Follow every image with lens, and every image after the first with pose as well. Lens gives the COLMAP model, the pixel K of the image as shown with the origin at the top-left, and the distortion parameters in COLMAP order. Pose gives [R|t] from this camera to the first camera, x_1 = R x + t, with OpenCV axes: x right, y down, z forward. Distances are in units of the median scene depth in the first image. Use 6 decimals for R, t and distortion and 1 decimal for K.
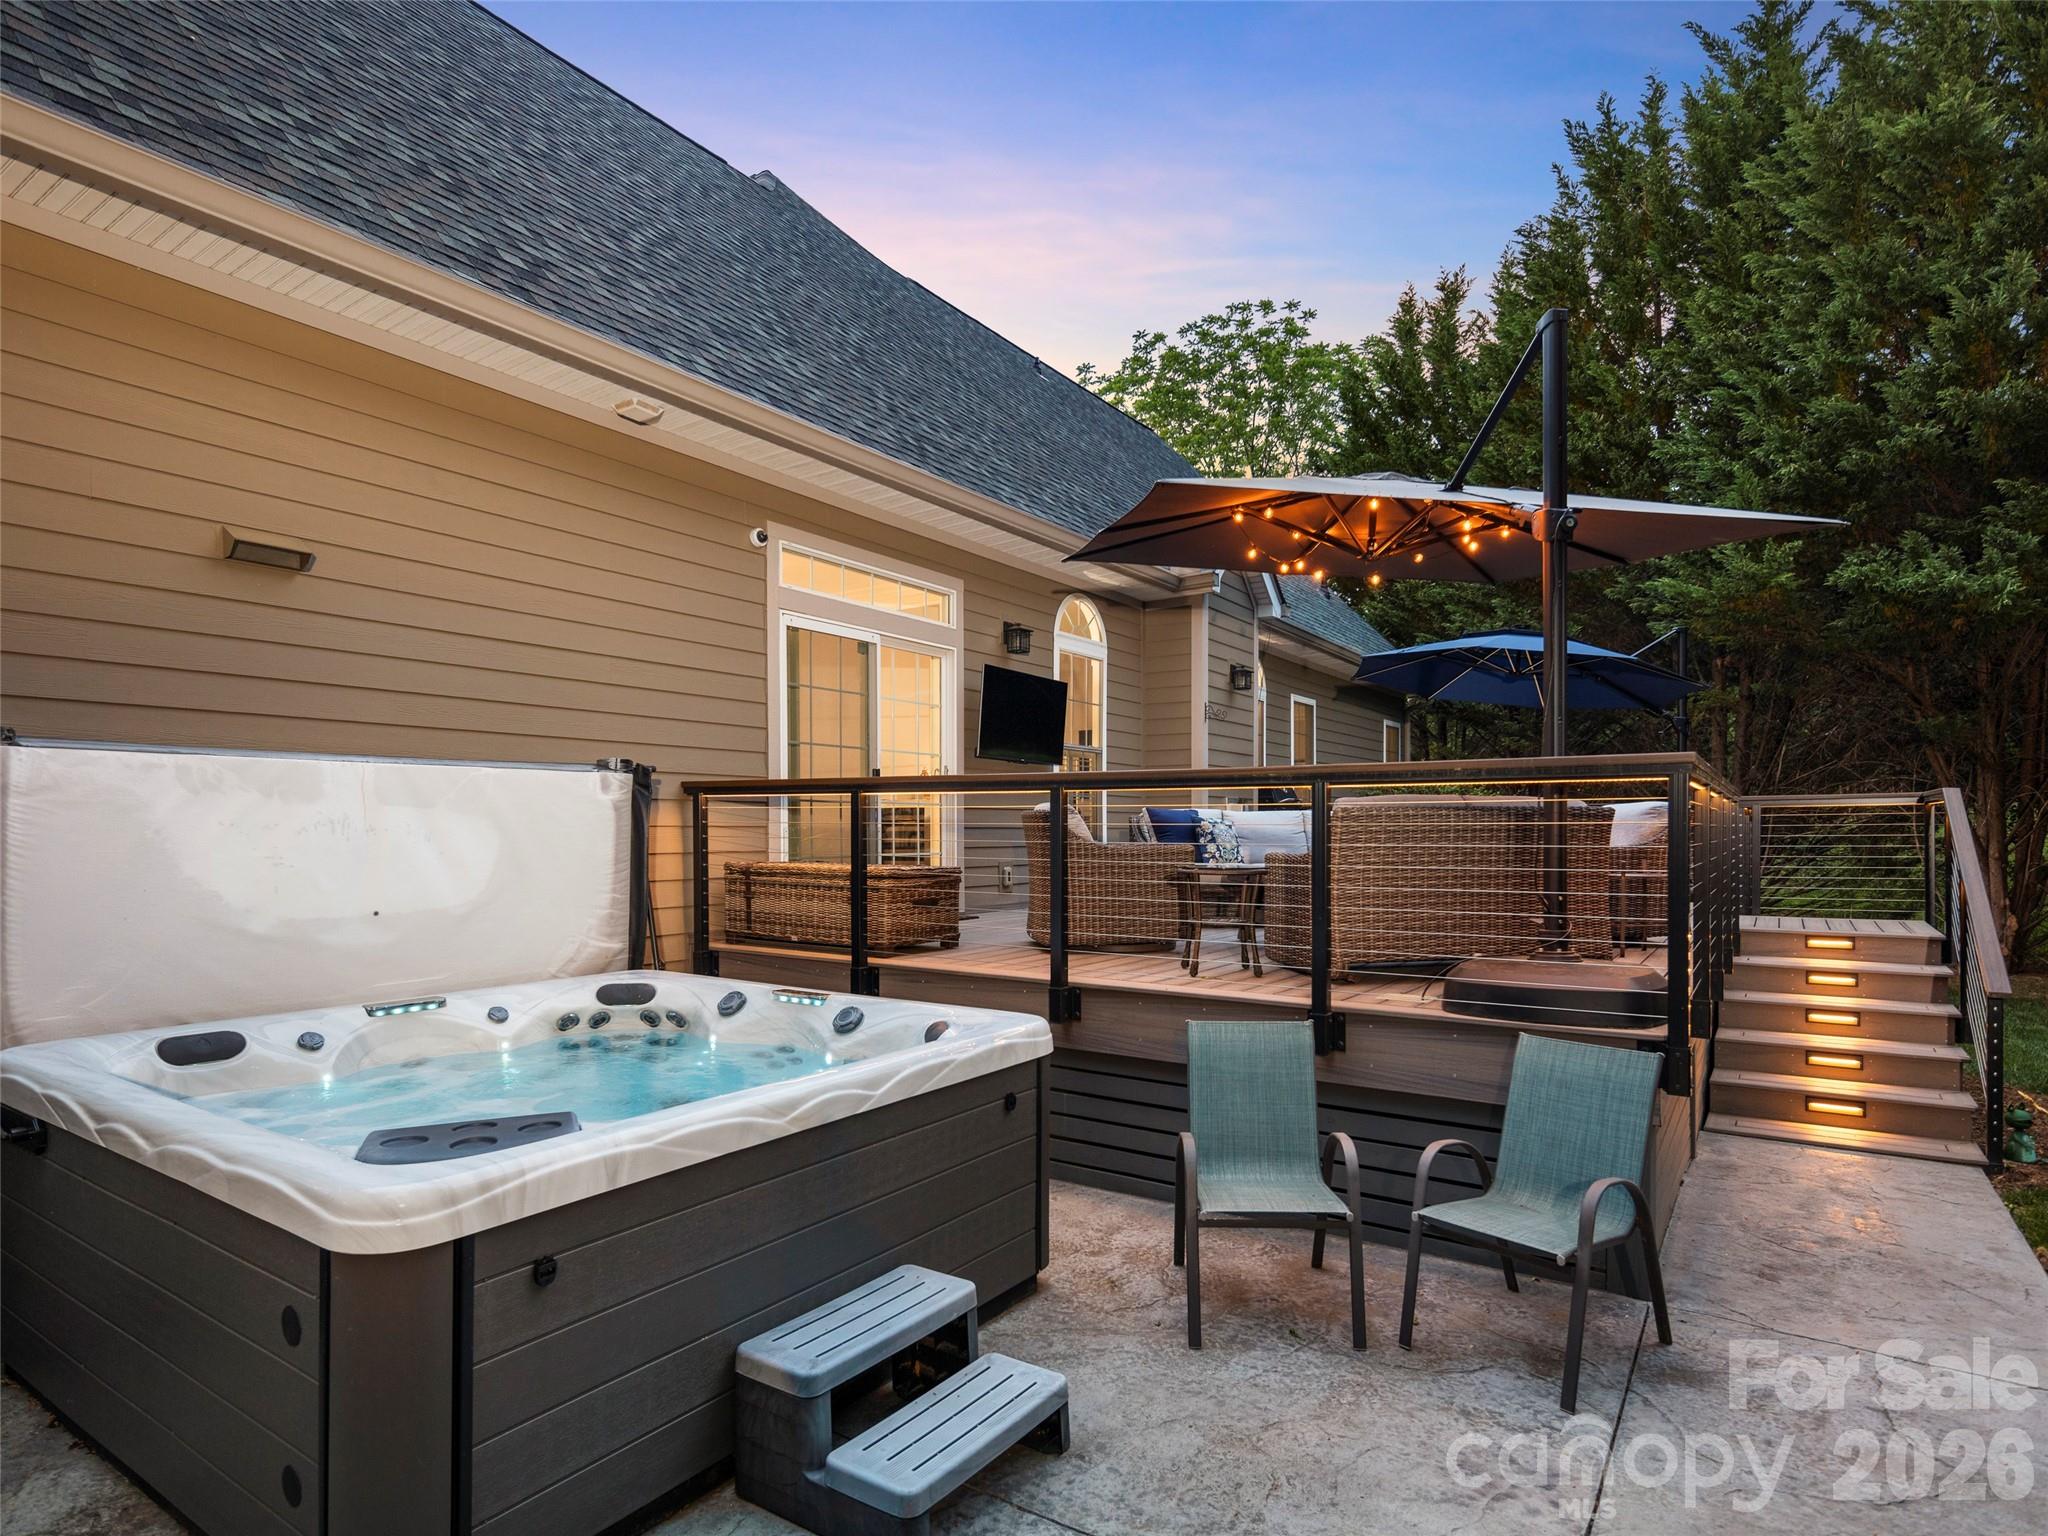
lens RADIAL K [[1129.8, 0, 1024.0], [0, 1129.8, 768.0], [0, 0, 1]] dist [-0.000774, 0.000531]
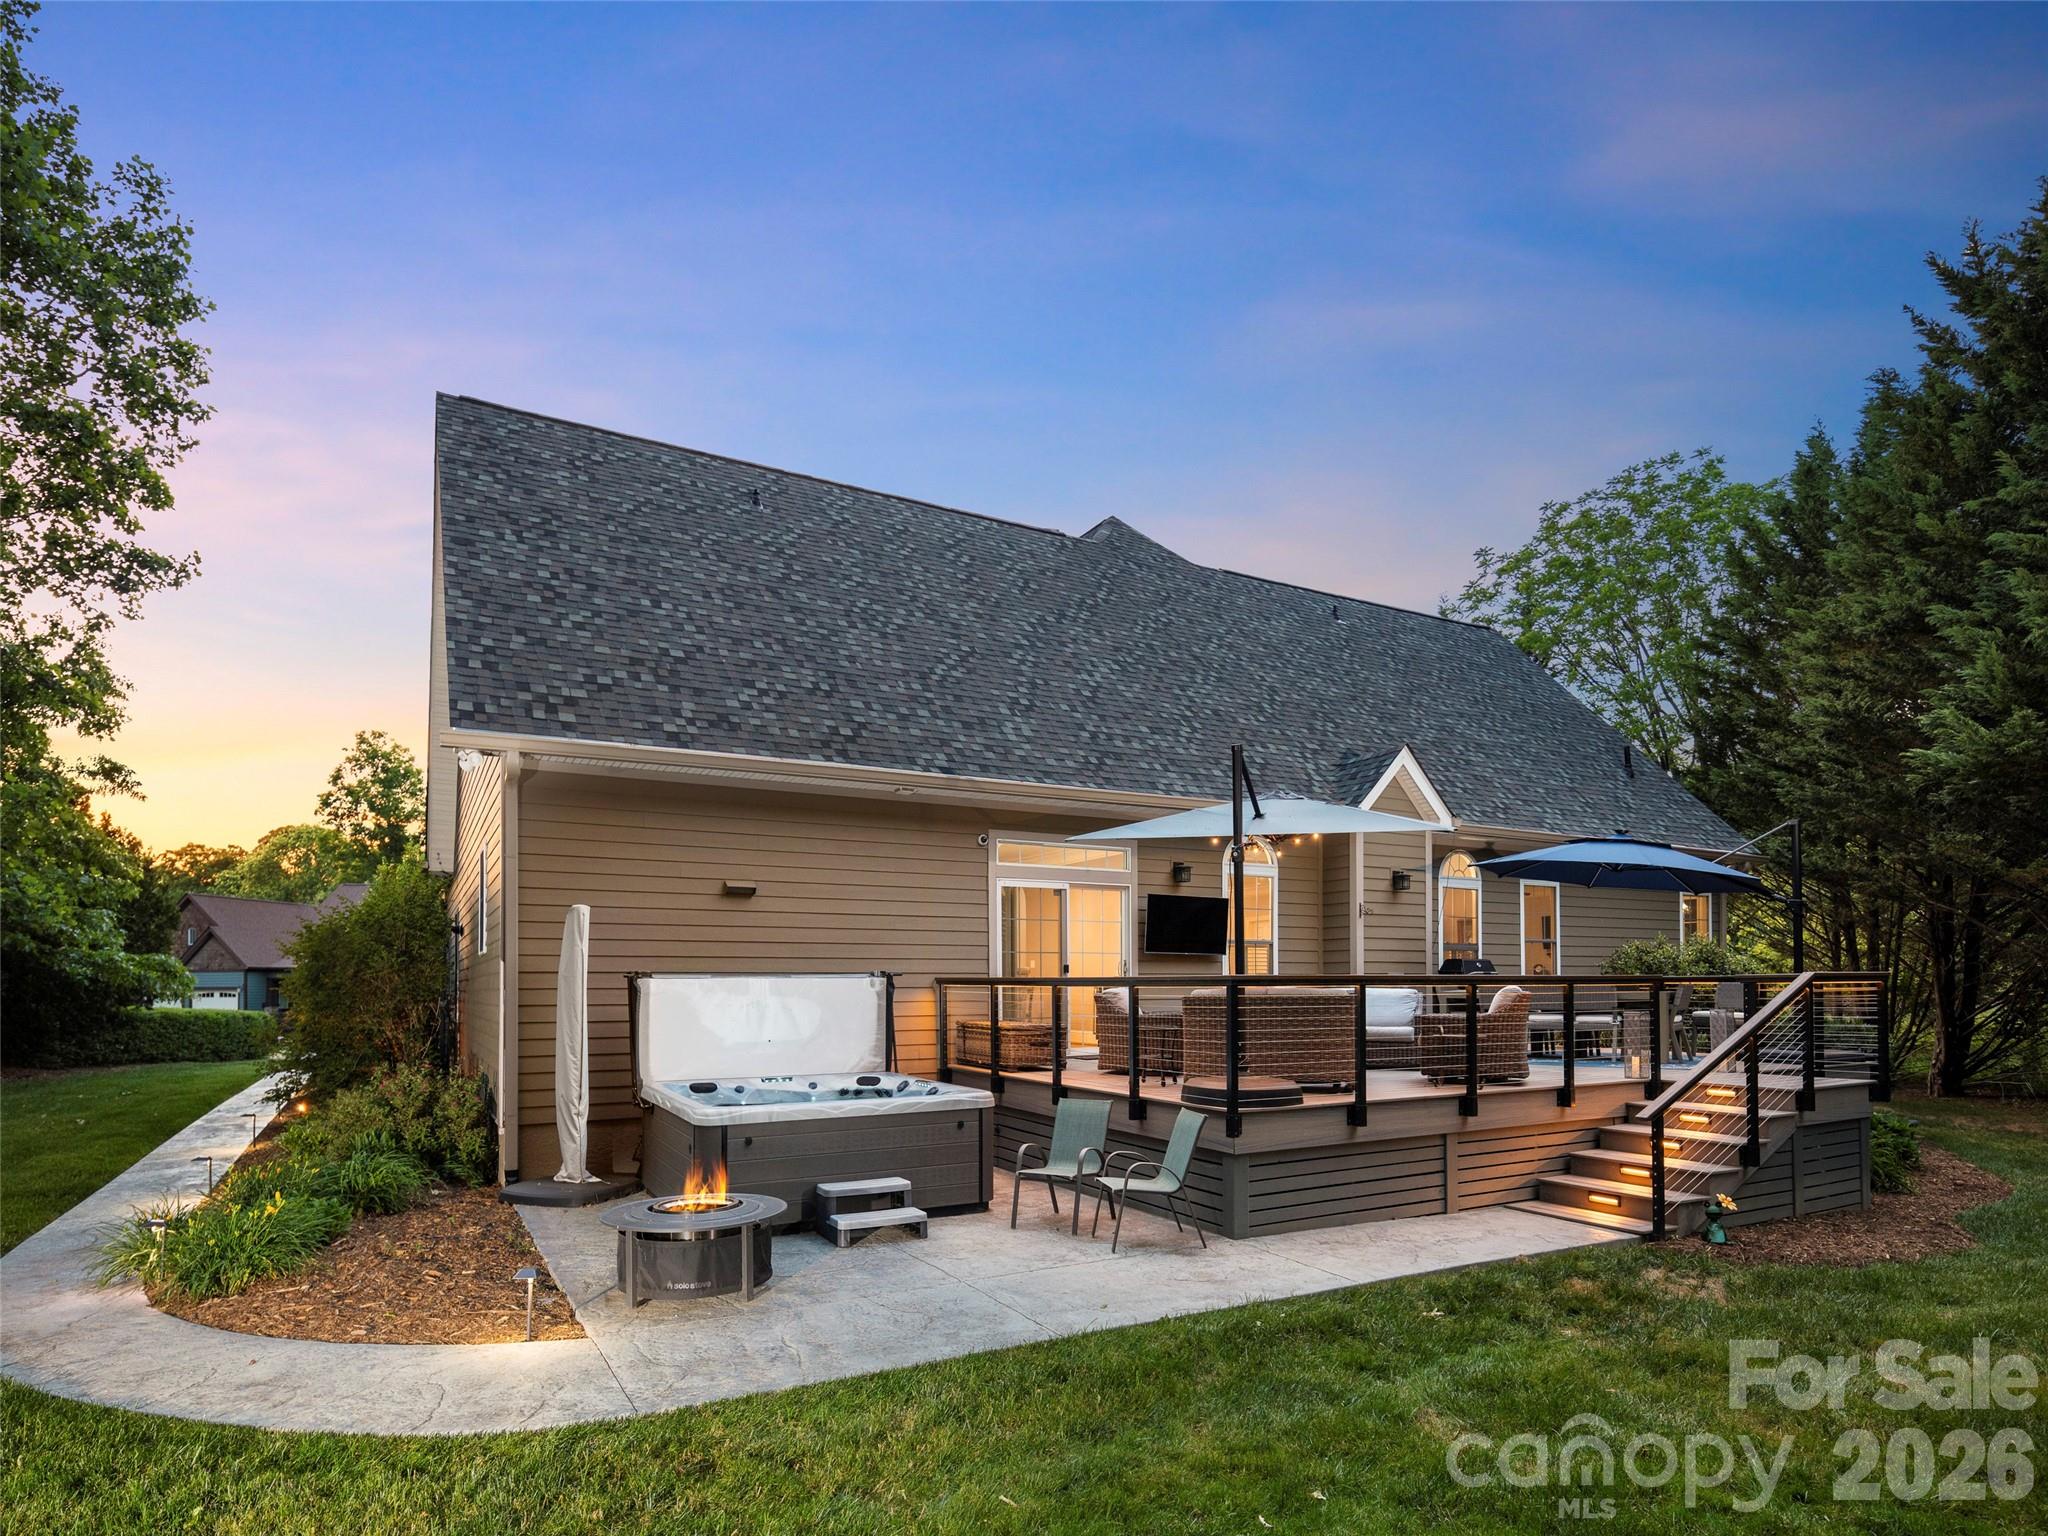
lens RADIAL K [[1129.8, 0, 1024.0], [0, 1129.8, 768.0], [0, 0, 1]] dist [-0.000774, 0.000531]
pose [[0.891566, -0.089363, -0.443987, 0.706560], [0.027489, 0.989210, -0.143901, -0.059032], [0.452056, 0.116093, 0.884402, -0.658283]]
